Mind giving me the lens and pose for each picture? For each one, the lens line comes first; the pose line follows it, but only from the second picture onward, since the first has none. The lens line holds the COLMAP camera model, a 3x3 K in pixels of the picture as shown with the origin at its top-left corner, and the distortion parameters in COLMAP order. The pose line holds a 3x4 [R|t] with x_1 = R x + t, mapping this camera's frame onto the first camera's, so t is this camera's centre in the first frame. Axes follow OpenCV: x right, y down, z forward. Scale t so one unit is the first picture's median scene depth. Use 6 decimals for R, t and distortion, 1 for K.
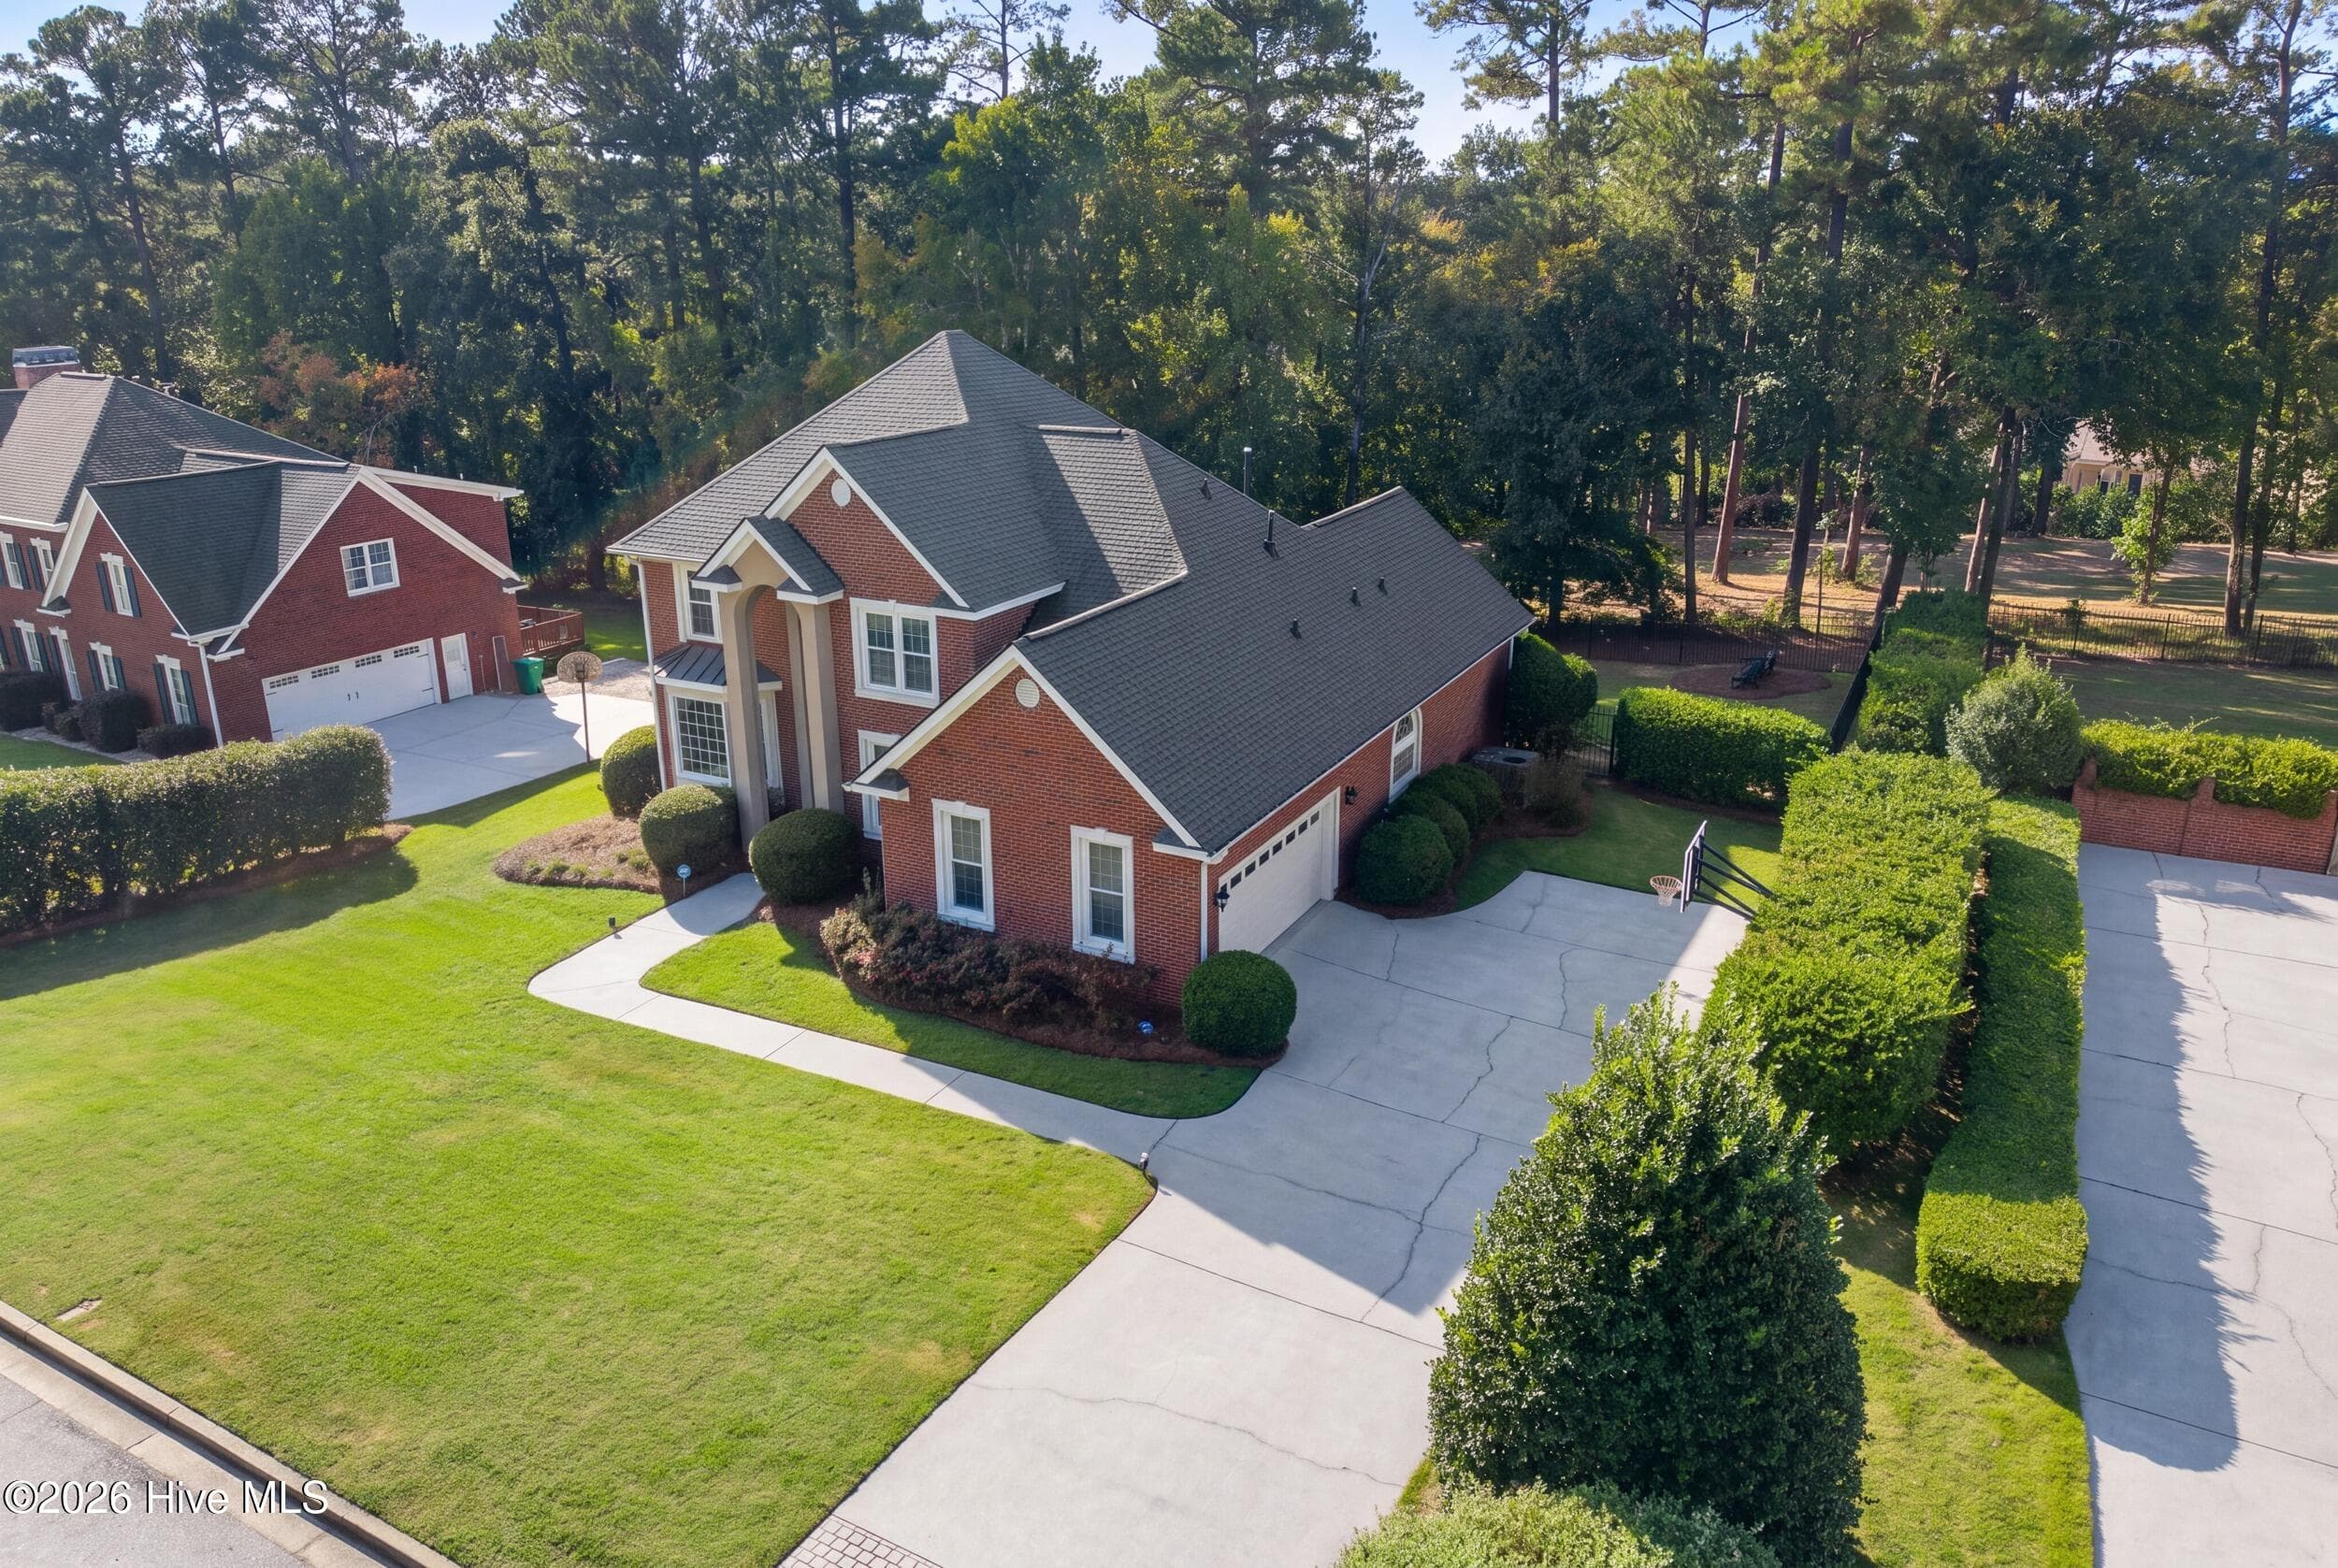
lens RADIAL K [[1615.8, 0, 1197.2], [0, 1615.8, 720.3], [0, 0, 1]] dist [0.004609, 0.000783]
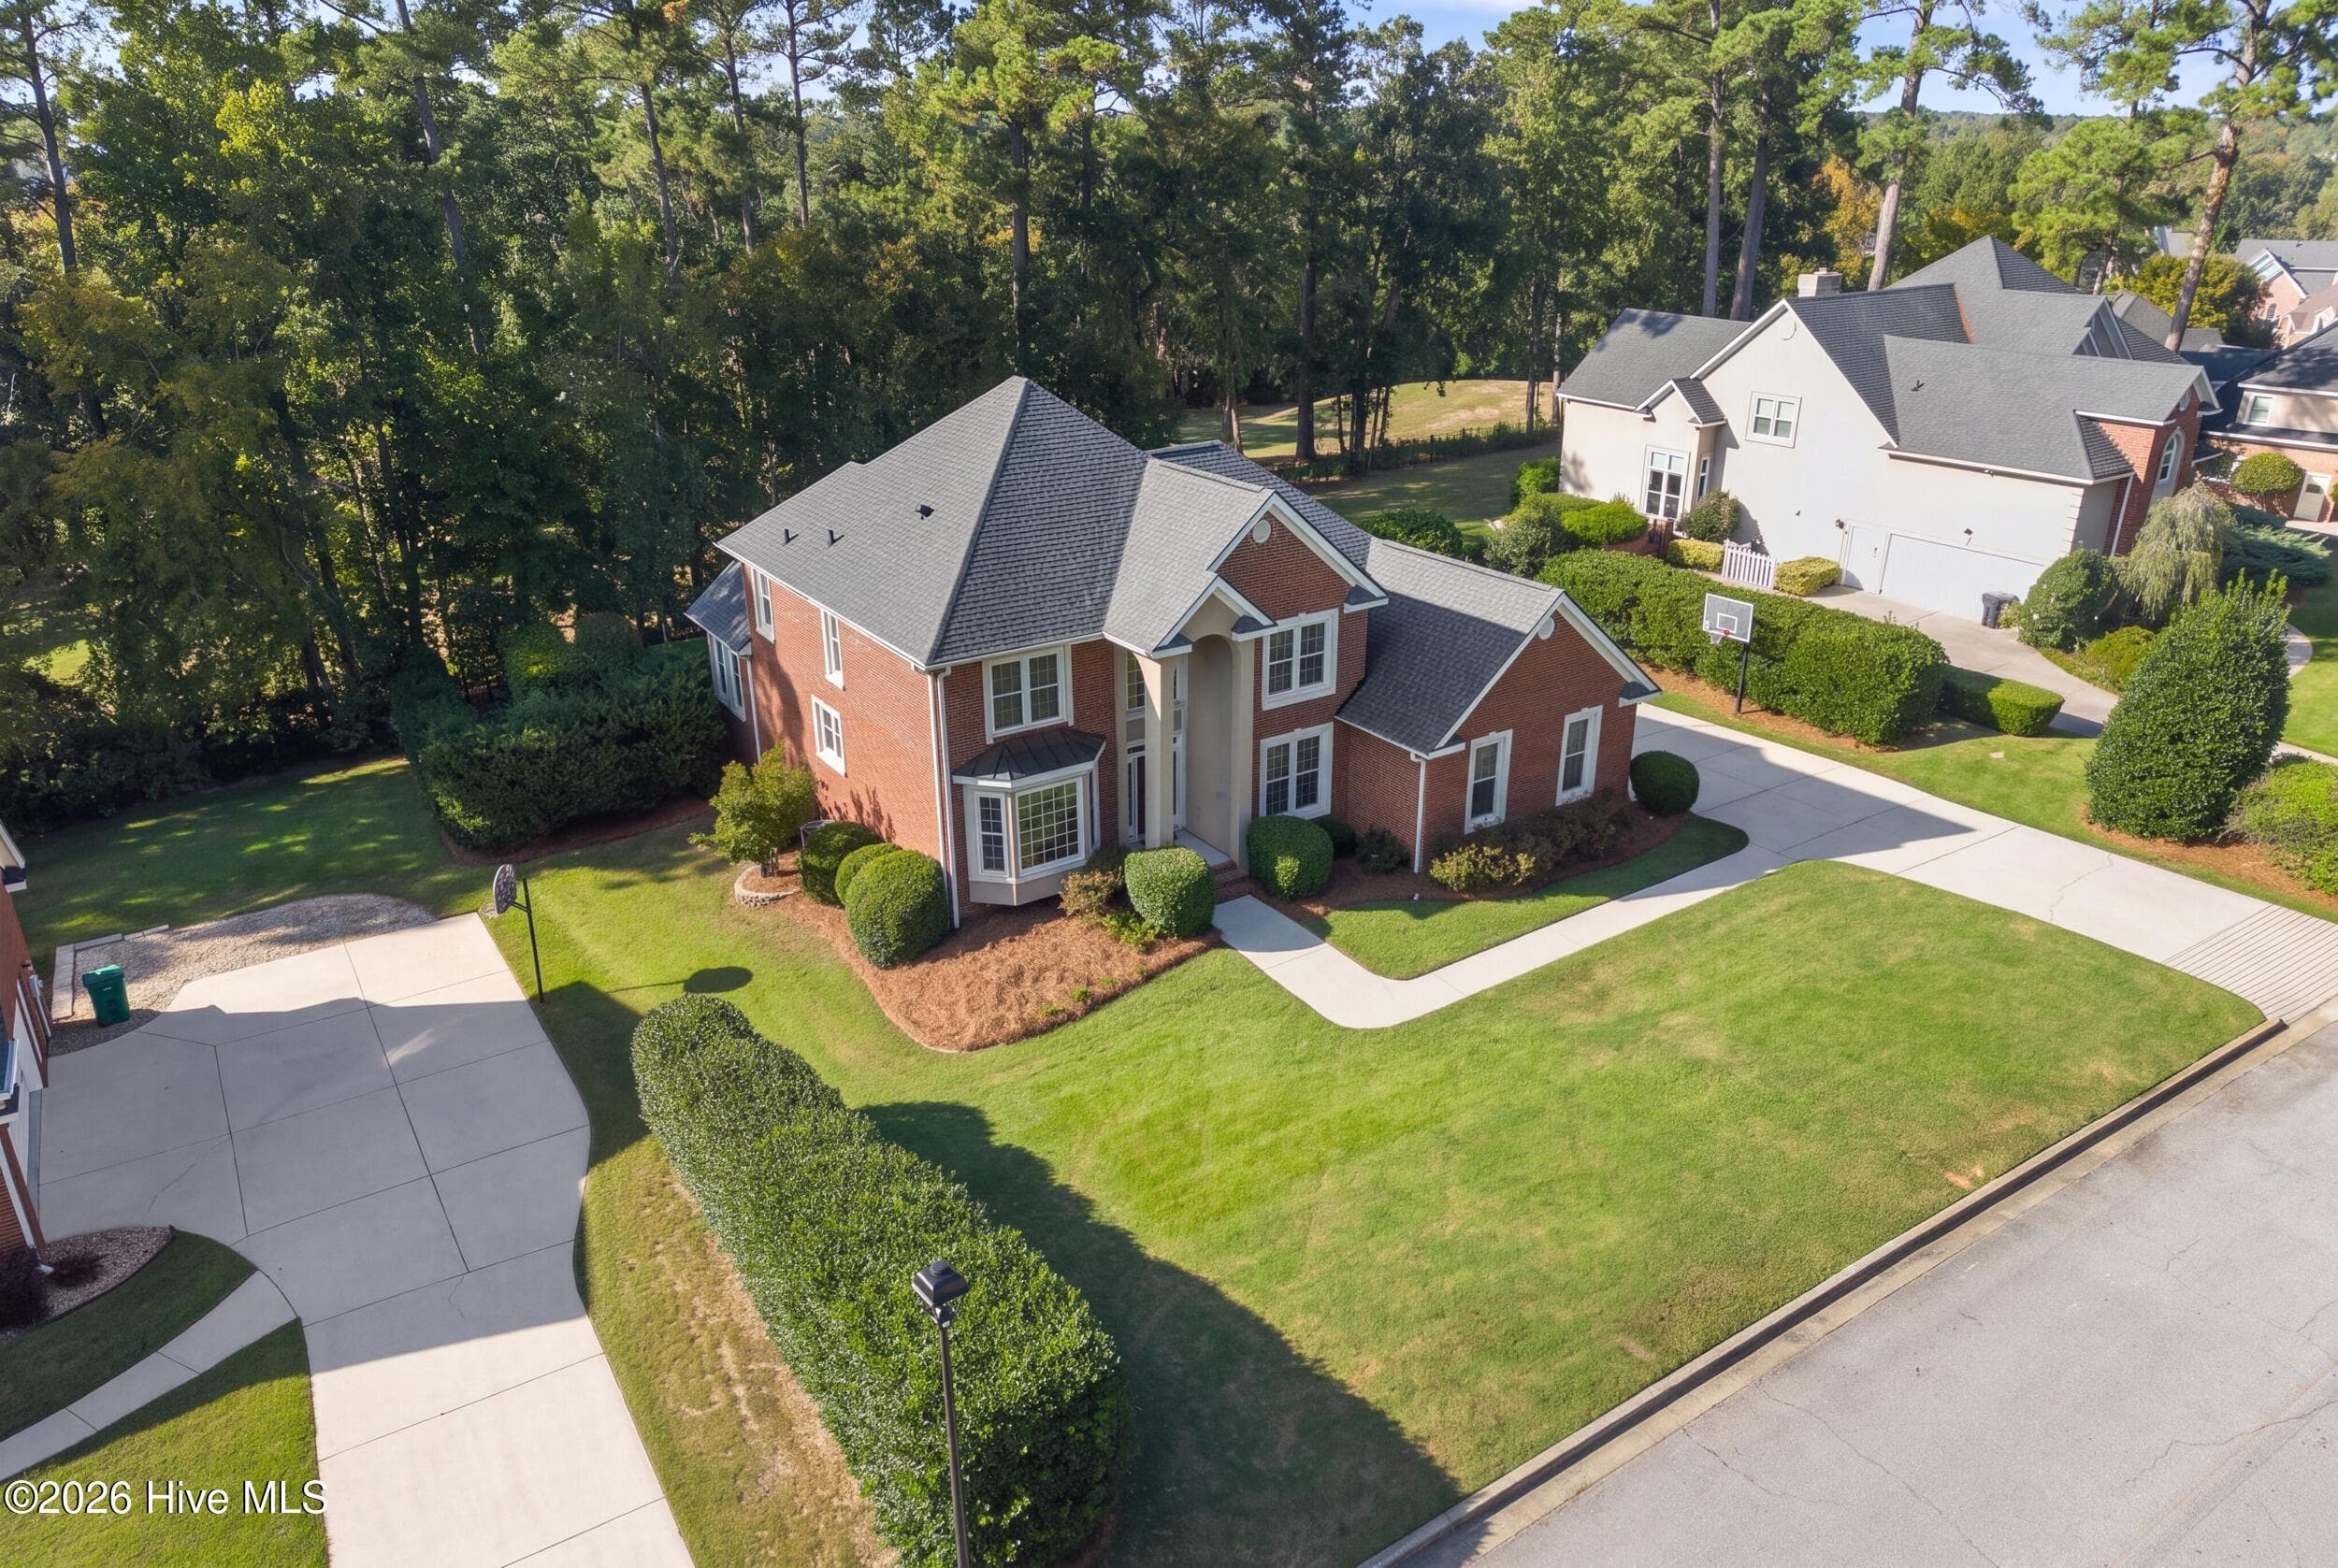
lens RADIAL K [[1540.0, 0, 1169.0], [0, 1540.0, 784.0], [0, 0, 1]] dist [0.009431, 0.001985]
pose [[0.471549, -0.337086, 0.814871, -1.139671], [0.259358, 0.936202, 0.237191, -0.239641], [-0.842838, 0.099496, 0.528891, 0.501286]]
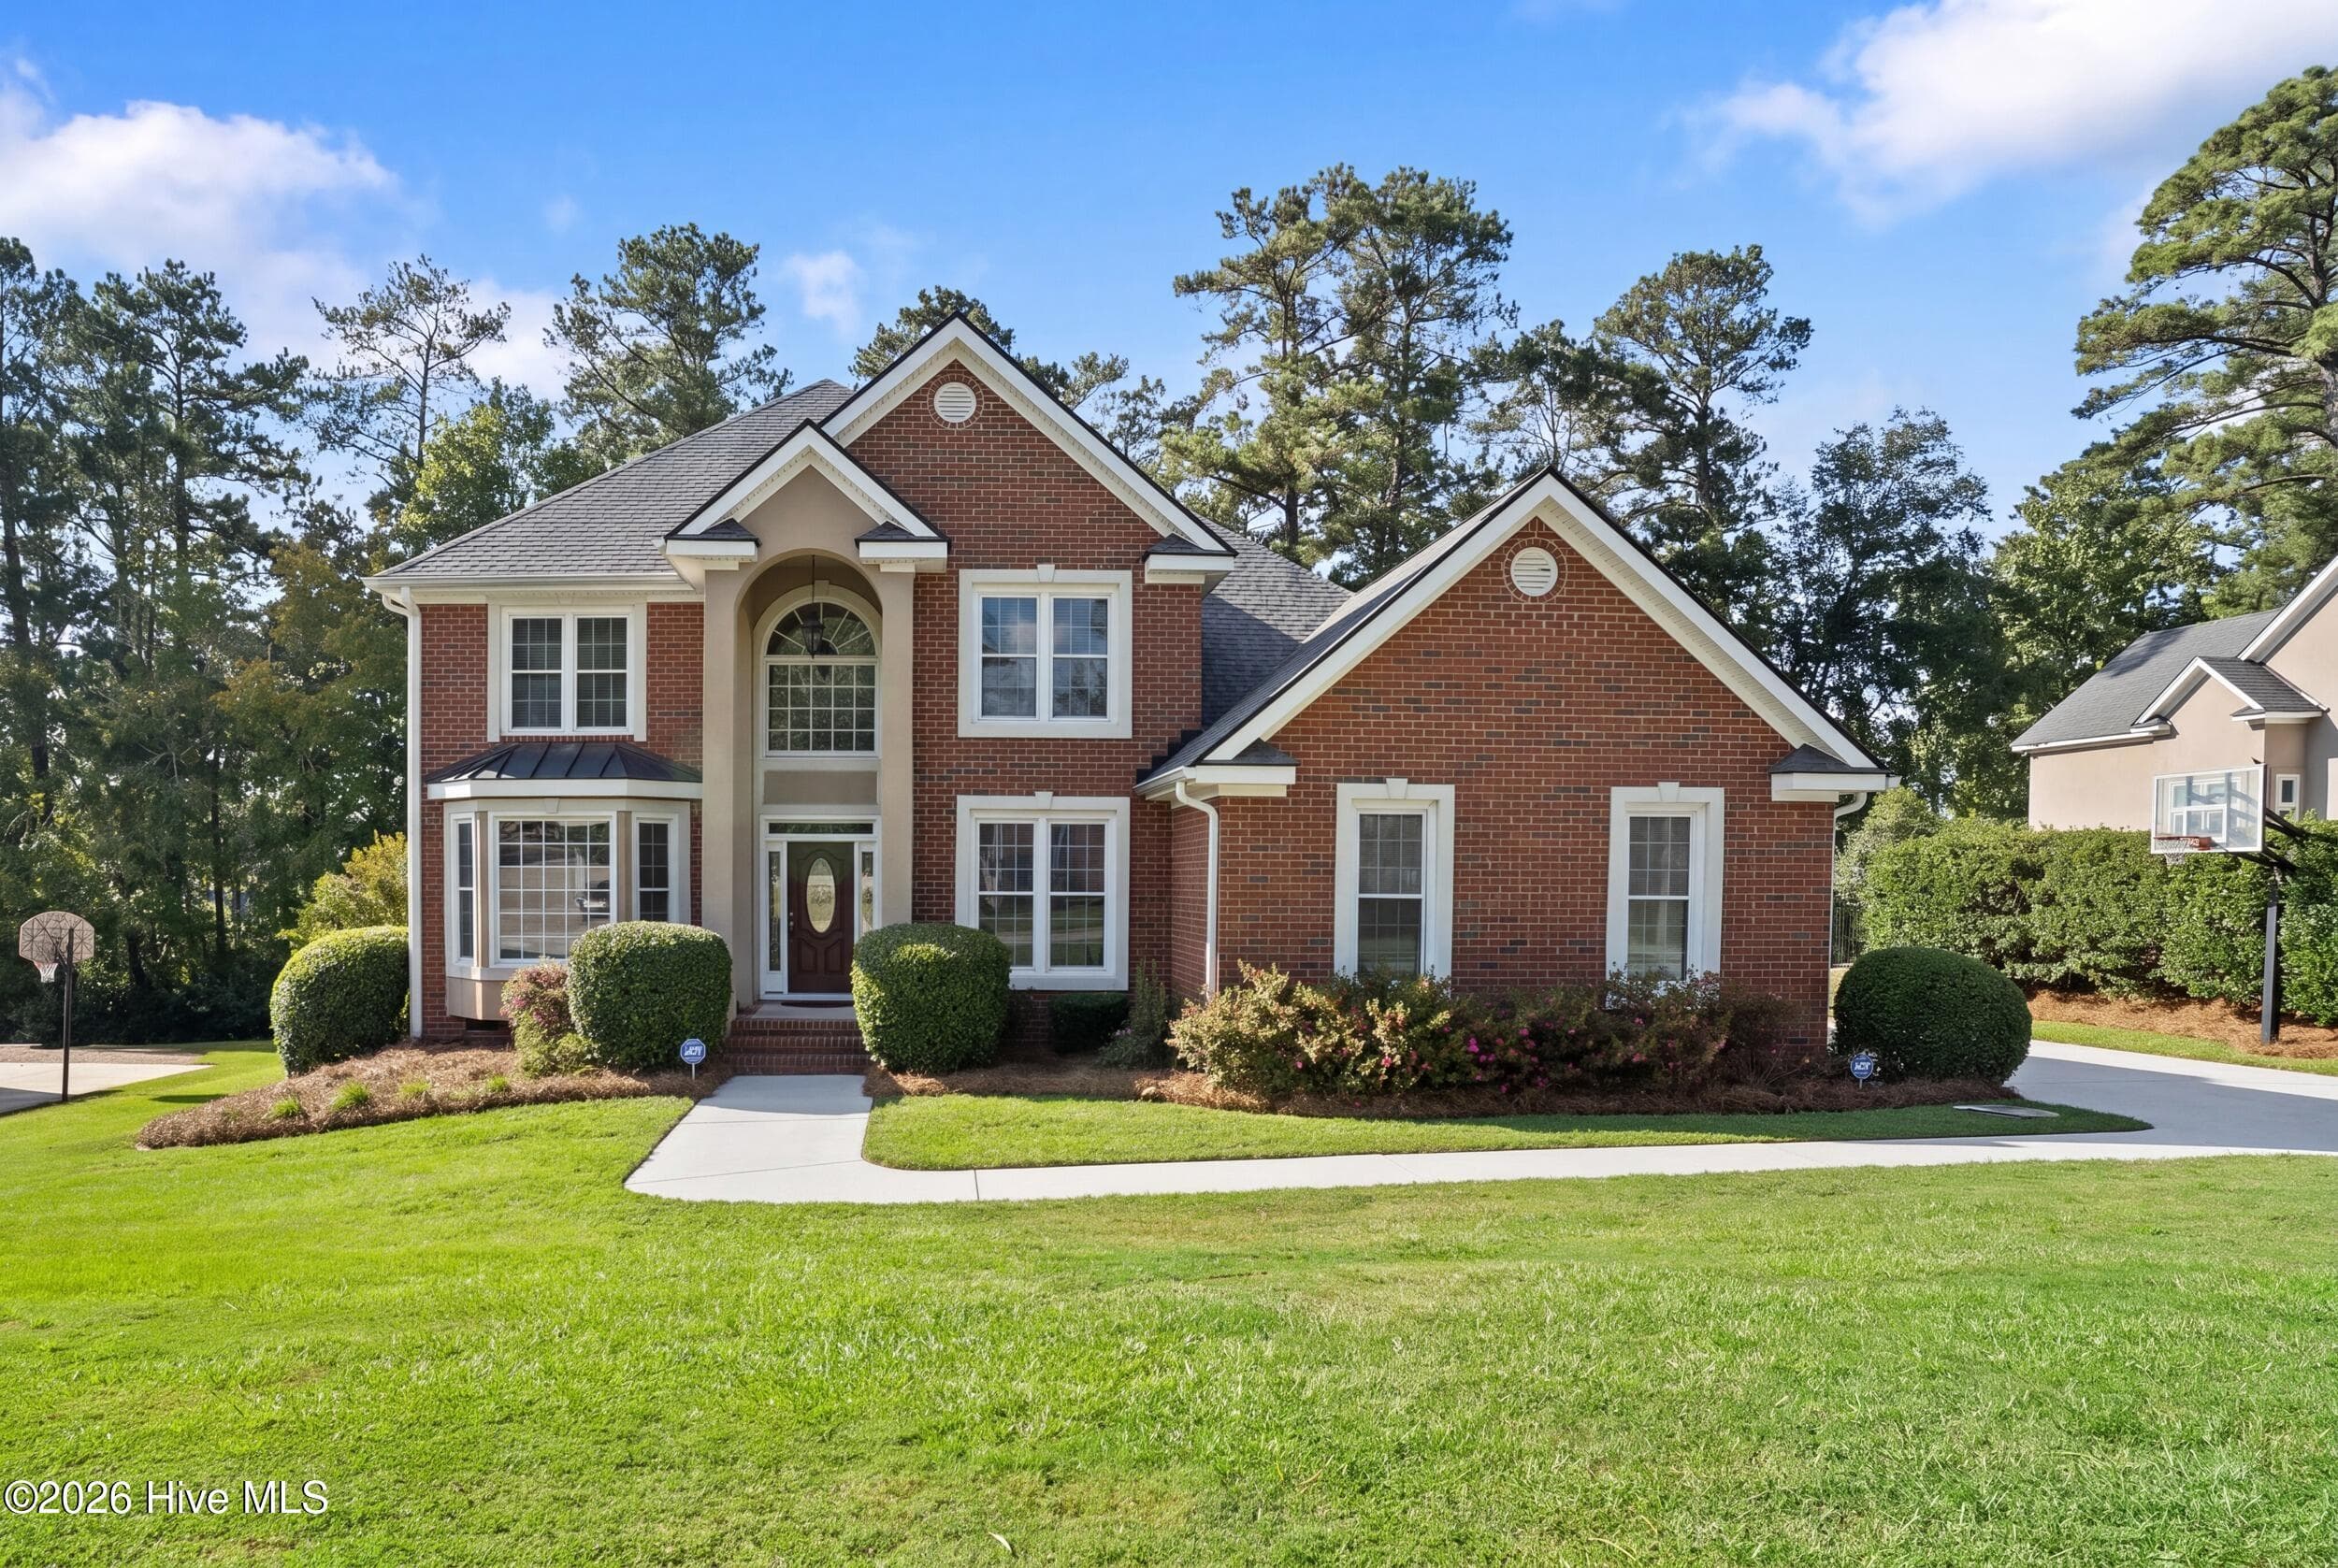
lens RADIAL K [[1403.0, 0, 946.9], [0, 1403.0, 894.5], [0, 0, 1]] dist [-0.107681, 0.055447]
pose [[0.872720, 0.005585, 0.488189, -0.473703], [0.133087, 0.959344, -0.248891, 0.171781], [-0.469731, 0.282184, 0.836495, 0.589688]]
